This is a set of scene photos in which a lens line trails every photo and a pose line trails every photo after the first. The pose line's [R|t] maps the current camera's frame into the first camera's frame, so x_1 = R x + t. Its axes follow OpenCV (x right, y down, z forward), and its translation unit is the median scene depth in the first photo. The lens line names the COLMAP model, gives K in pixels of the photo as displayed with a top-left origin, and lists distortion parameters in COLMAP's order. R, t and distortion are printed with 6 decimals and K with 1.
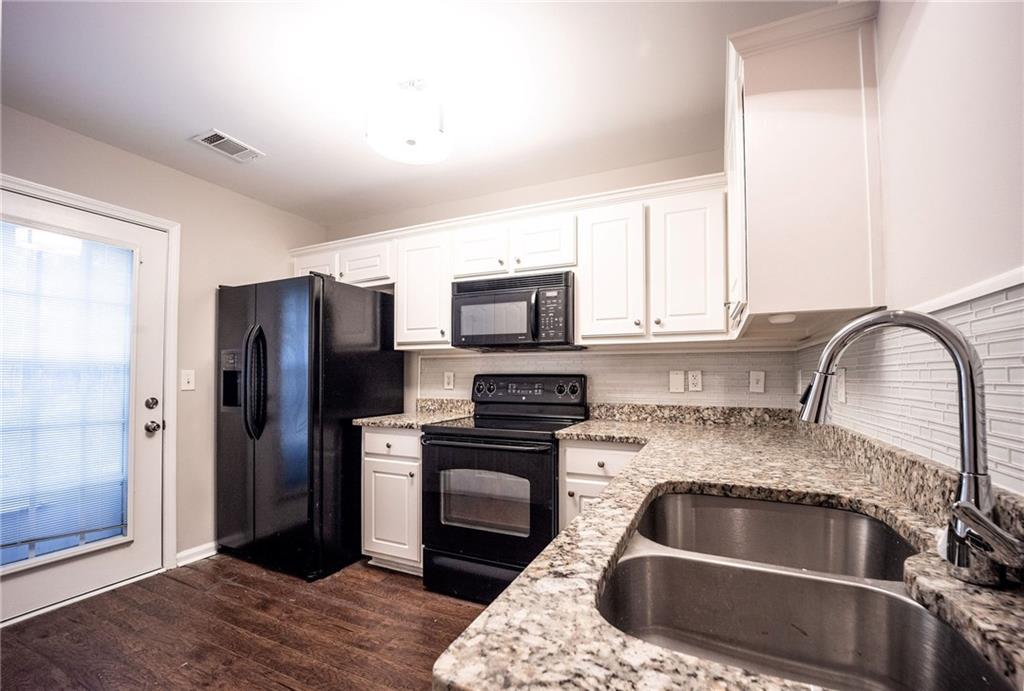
lens RADIAL K [[422.9, 0, 512.7], [0, 422.9, 365.4], [0, 0, 1]] dist [-0.015868, -0.000815]
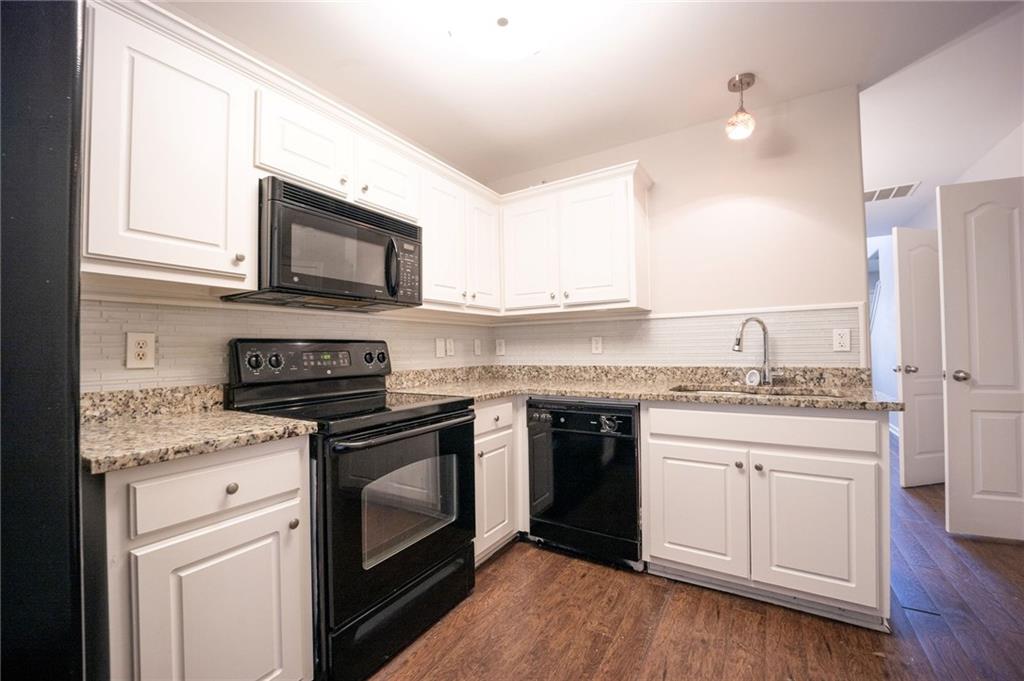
lens RADIAL K [[418.2, 0, 510.0], [0, 418.2, 341.0], [0, 0, 1]] dist [-0.020274, 0.001411]
pose [[0.133392, 0.017148, 0.990915, -0.708832], [-0.007085, 0.999841, -0.016349, 0.036815], [-0.991038, -0.004840, 0.133493, 0.654972]]
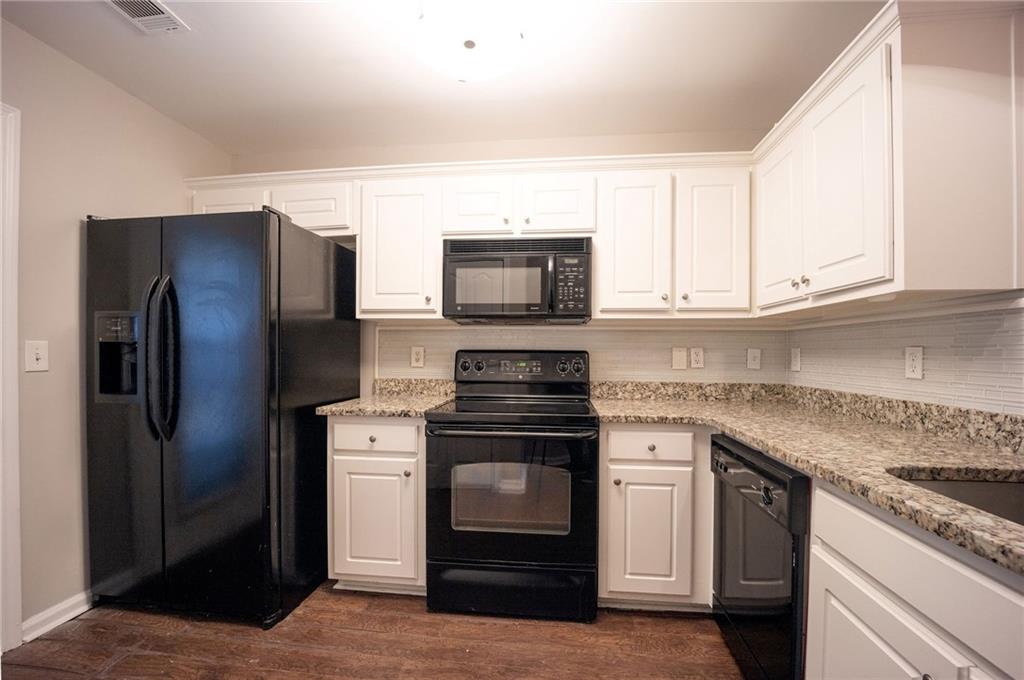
lens RADIAL K [[418.2, 0, 507.9], [0, 418.2, 352.9], [0, 0, 1]] dist [-0.020274, 0.001411]
pose [[0.951296, 0.005210, 0.308235, -0.299099], [-0.012941, 0.999651, 0.023045, 0.007415], [-0.308007, -0.025911, 0.951031, 0.186269]]
